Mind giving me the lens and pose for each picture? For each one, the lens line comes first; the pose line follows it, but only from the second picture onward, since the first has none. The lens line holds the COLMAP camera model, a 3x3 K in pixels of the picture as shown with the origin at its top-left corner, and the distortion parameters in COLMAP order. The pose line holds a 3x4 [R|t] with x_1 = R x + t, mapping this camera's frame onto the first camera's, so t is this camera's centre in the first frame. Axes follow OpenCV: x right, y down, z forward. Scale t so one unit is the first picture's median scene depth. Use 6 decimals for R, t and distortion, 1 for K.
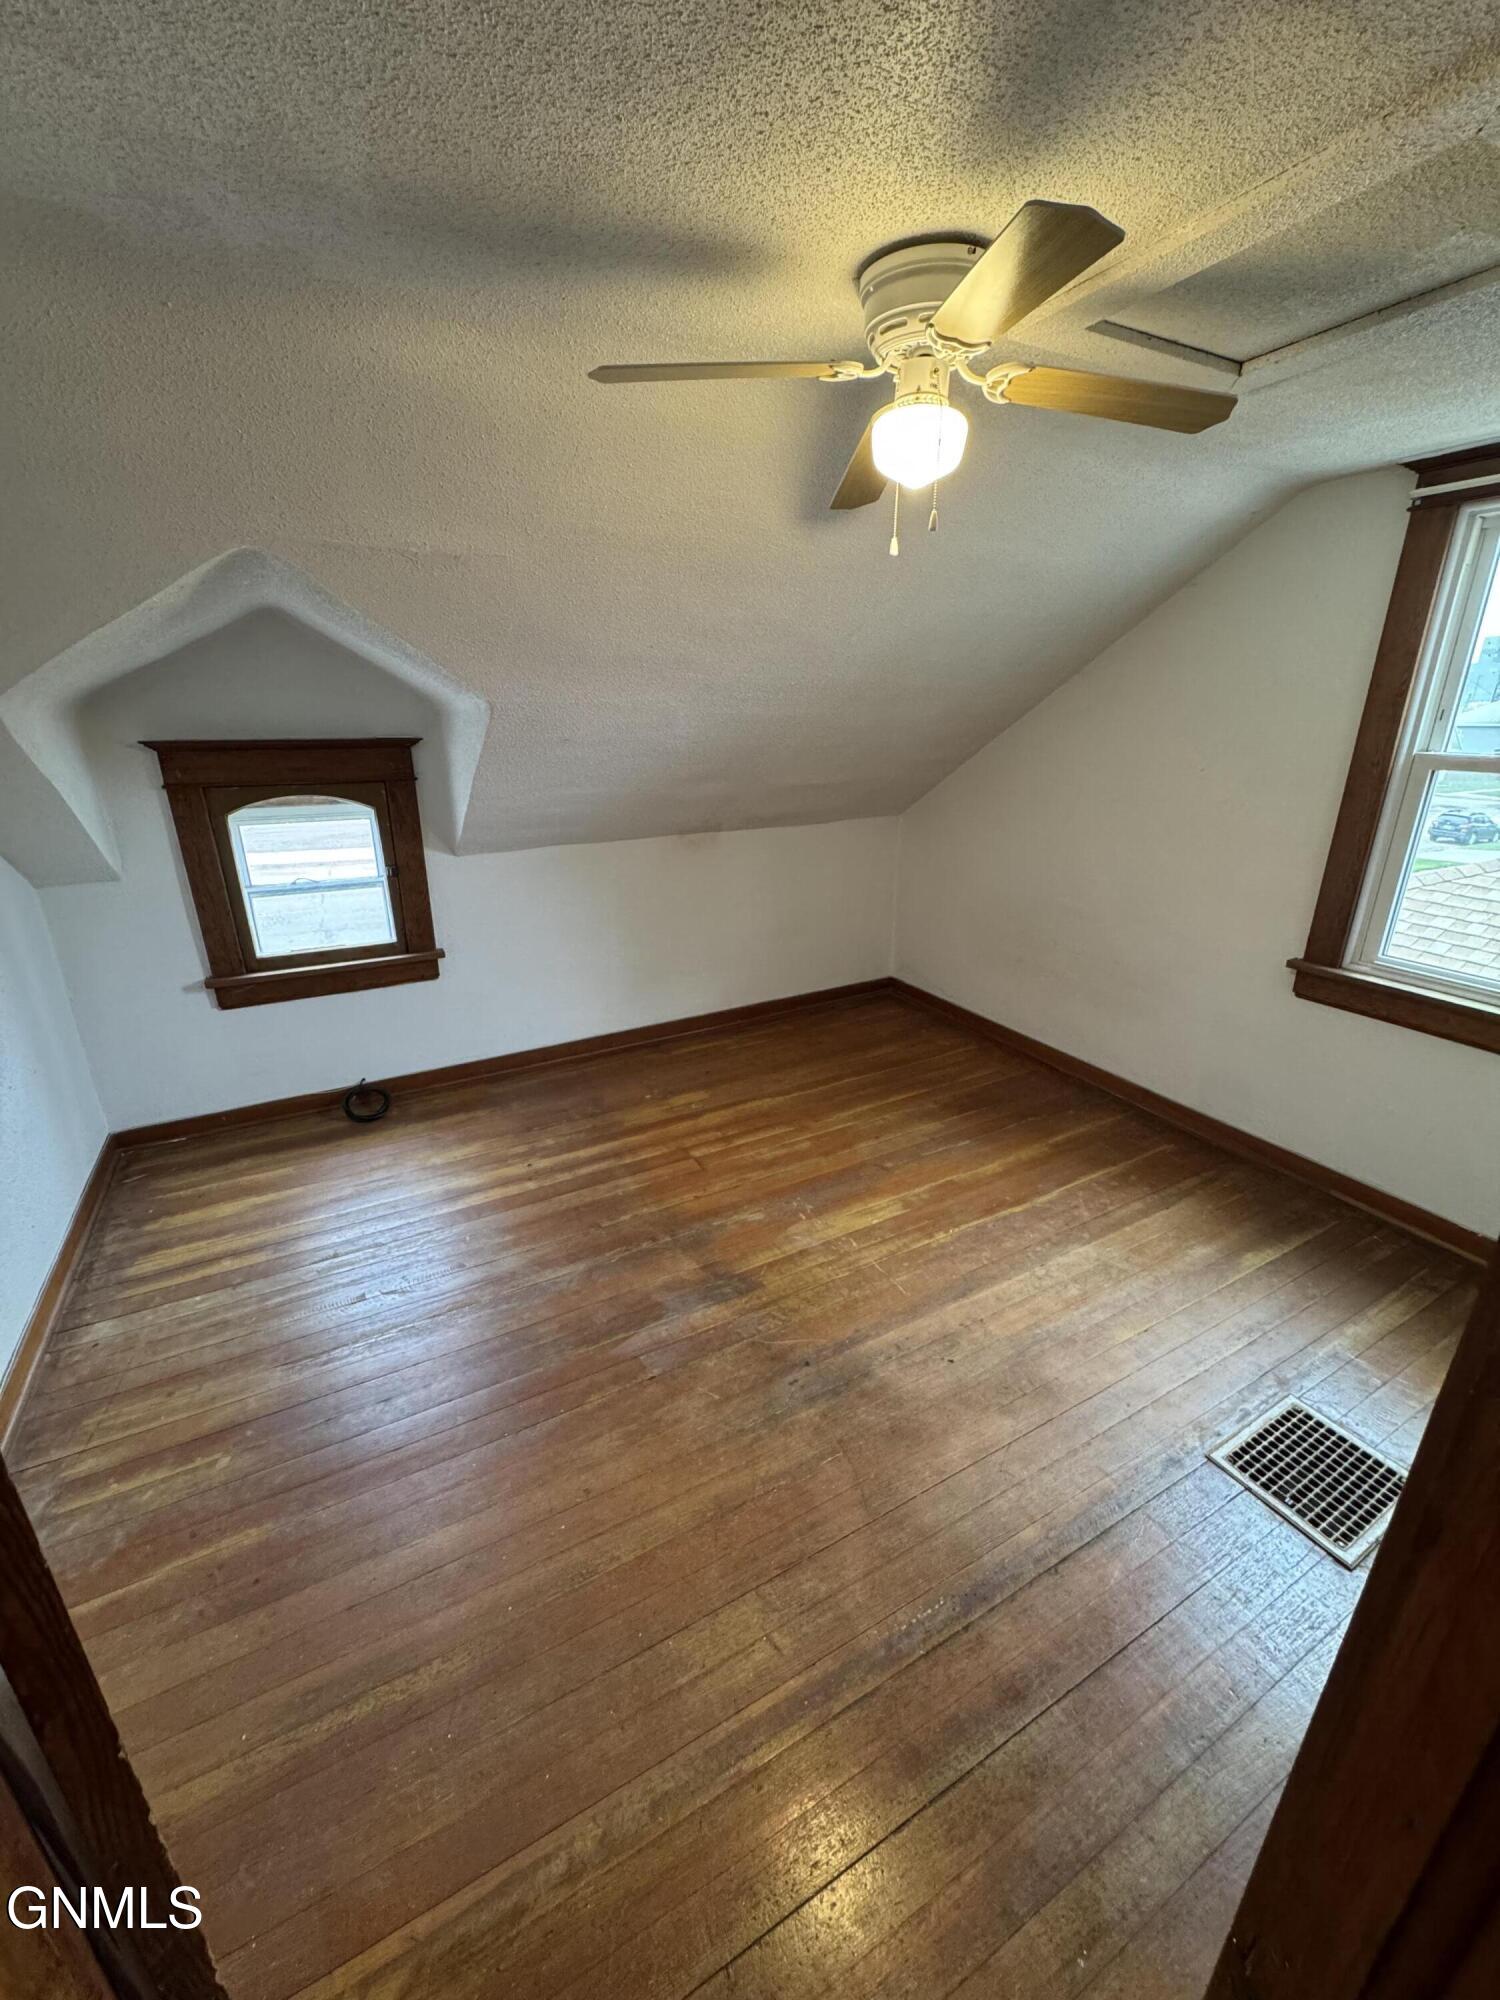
lens RADIAL K [[798.0, 0, 750.6], [0, 798.0, 995.6], [0, 0, 1]] dist [-0.000785, -0.000024]
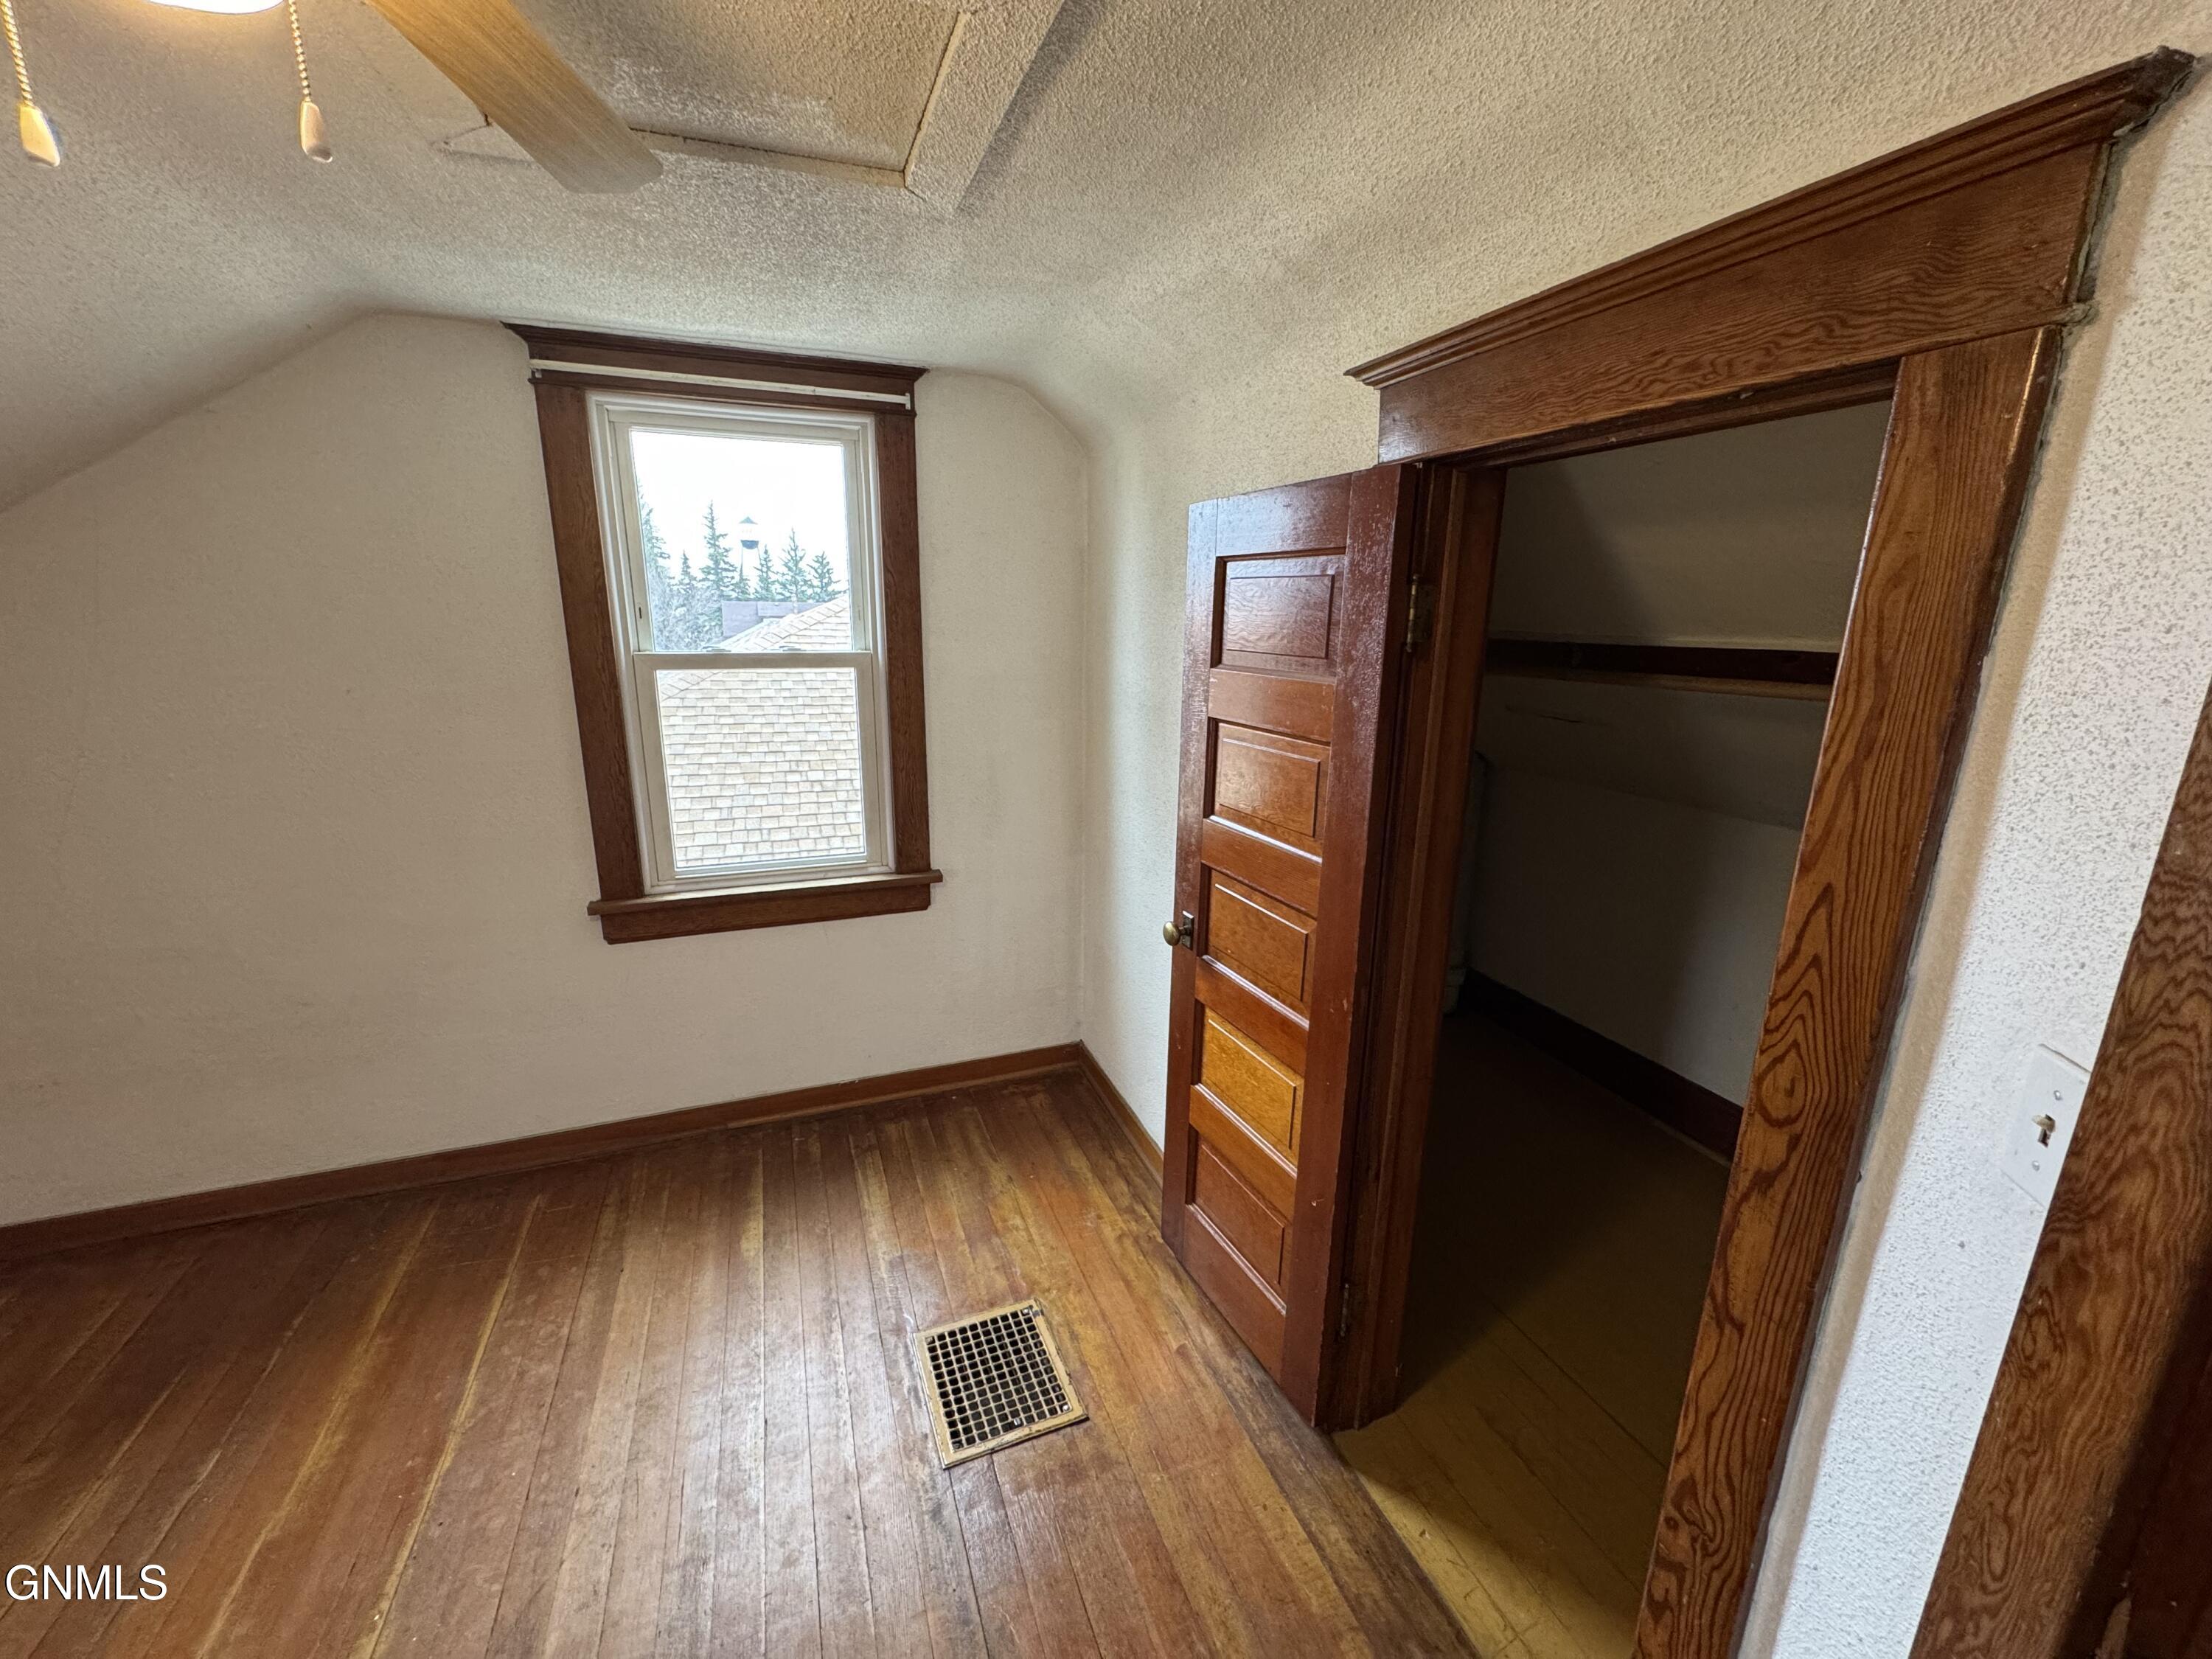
lens RADIAL K [[882.6, 0, 1101.5], [0, 882.6, 827.2], [0, 0, 1]] dist [-0.000785, -0.000024]
pose [[0.142417, -0.235712, 0.961331, -0.097801], [0.327622, 0.927711, 0.178933, -0.113595], [-0.934014, 0.289470, 0.209346, 0.314568]]
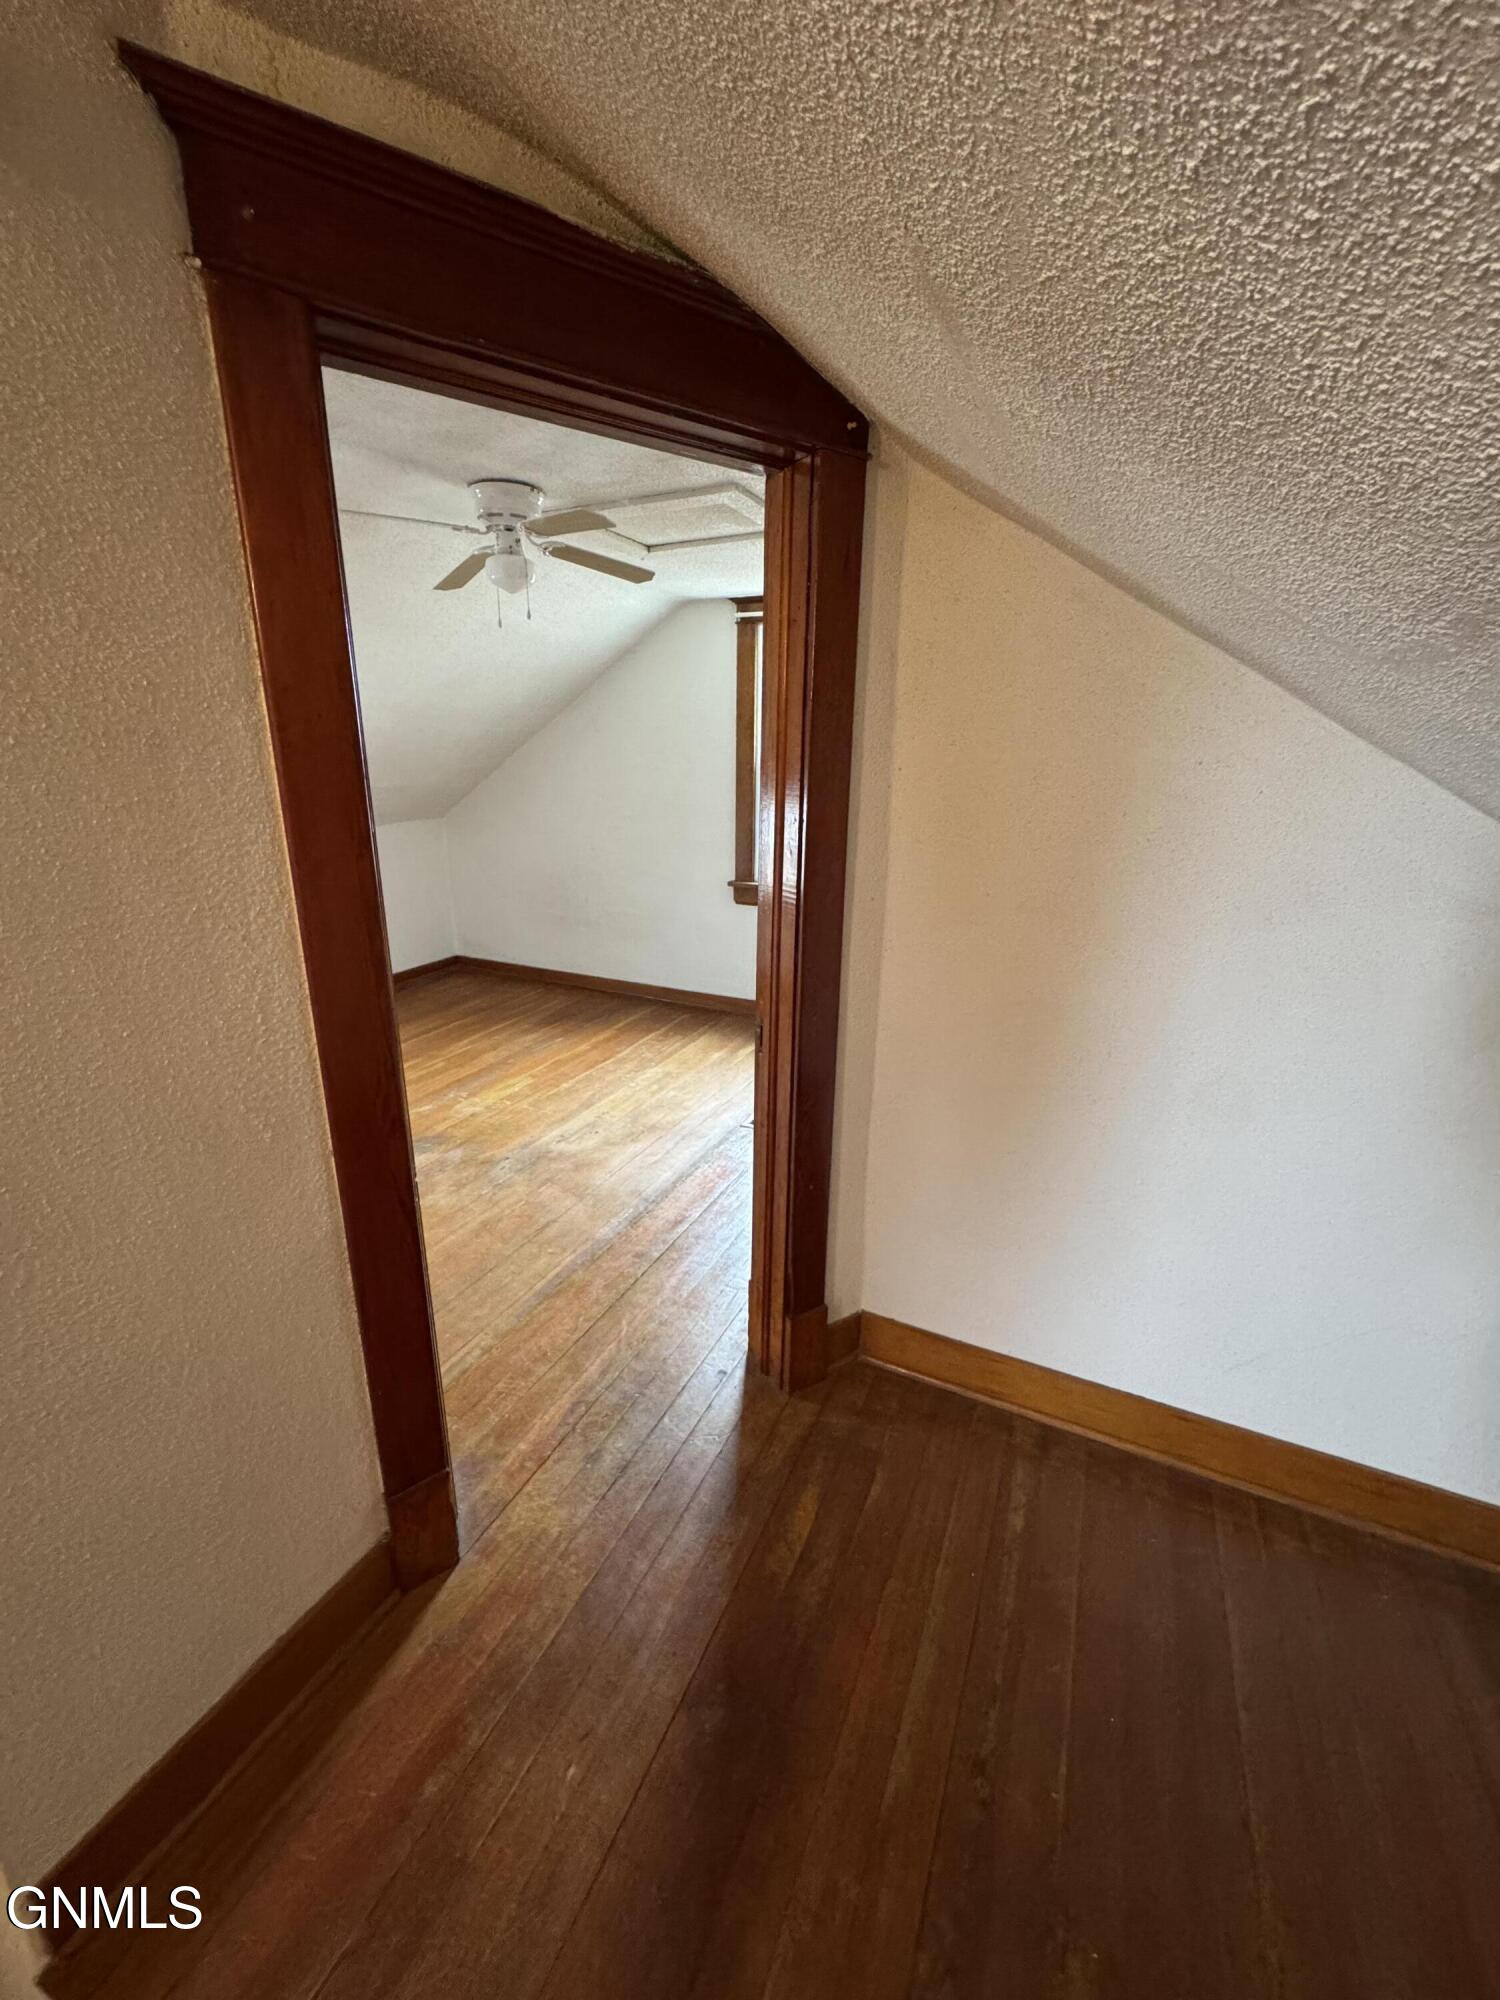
lens RADIAL K [[798.0, 0, 750.6], [0, 798.0, 995.6], [0, 0, 1]] dist [-0.000785, -0.000024]
pose [[0.807479, -0.159157, 0.568020, -0.279285], [0.183200, 0.982961, 0.014990, 0.179429], [-0.560728, 0.091957, 0.822878, -0.383858]]
